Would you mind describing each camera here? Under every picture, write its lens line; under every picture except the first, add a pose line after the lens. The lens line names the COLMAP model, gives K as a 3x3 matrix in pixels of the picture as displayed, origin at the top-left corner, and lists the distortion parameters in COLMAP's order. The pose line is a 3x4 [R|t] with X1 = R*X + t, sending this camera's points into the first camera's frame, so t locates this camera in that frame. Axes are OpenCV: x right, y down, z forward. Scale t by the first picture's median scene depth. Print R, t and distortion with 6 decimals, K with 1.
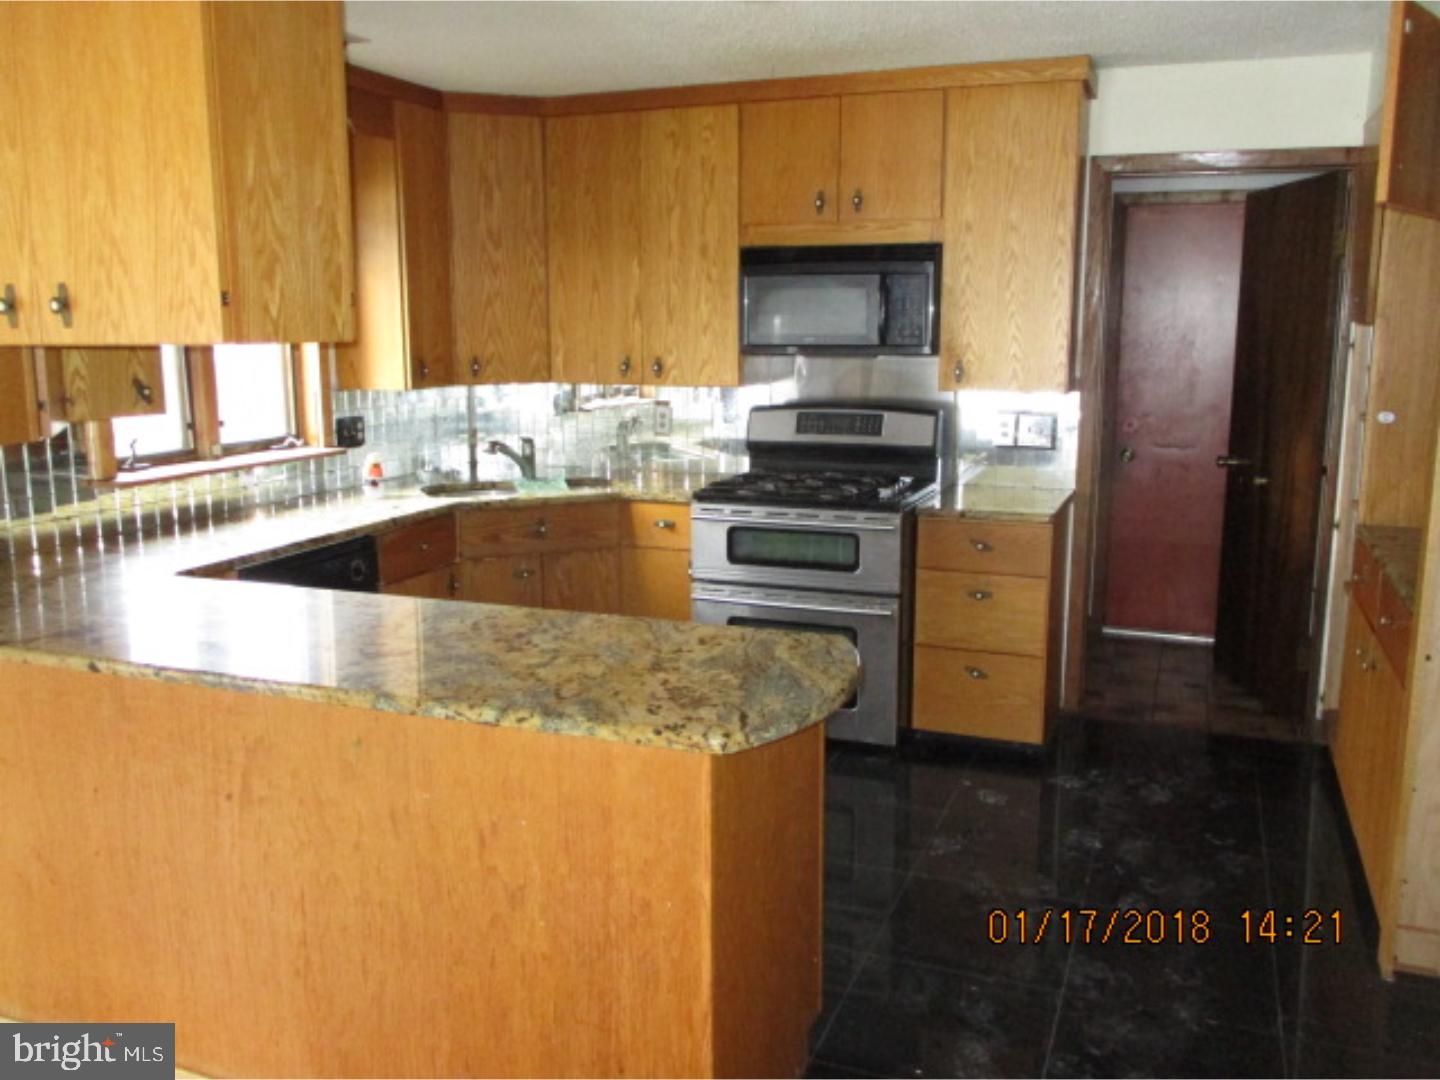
lens RADIAL K [[1234.2, 0, 720.0], [0, 1234.2, 540.0], [0, 0, 1]] dist [-0.000266, -0.043013]
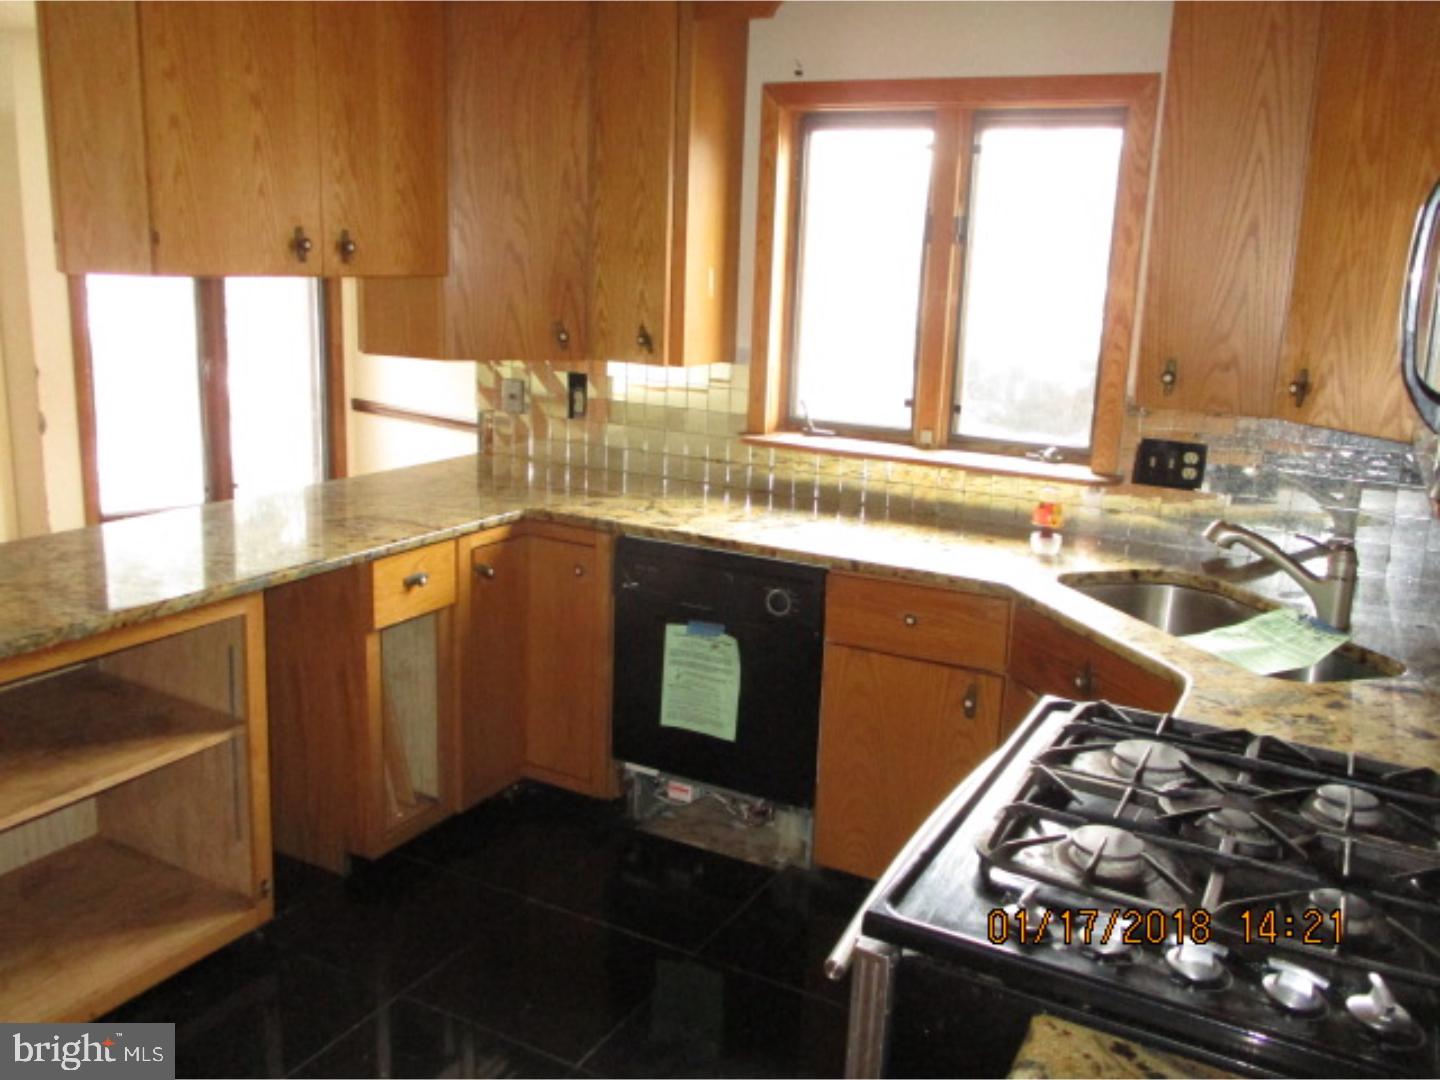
lens RADIAL K [[1234.2, 0, 720.0], [0, 1234.2, 540.0], [0, 0, 1]] dist [-0.000266, -0.043013]
pose [[-0.141838, 0.223774, -0.964265, 0.457237], [-0.209241, 0.945325, 0.250156, -0.201499], [0.967523, 0.237245, -0.087260, 1.037698]]
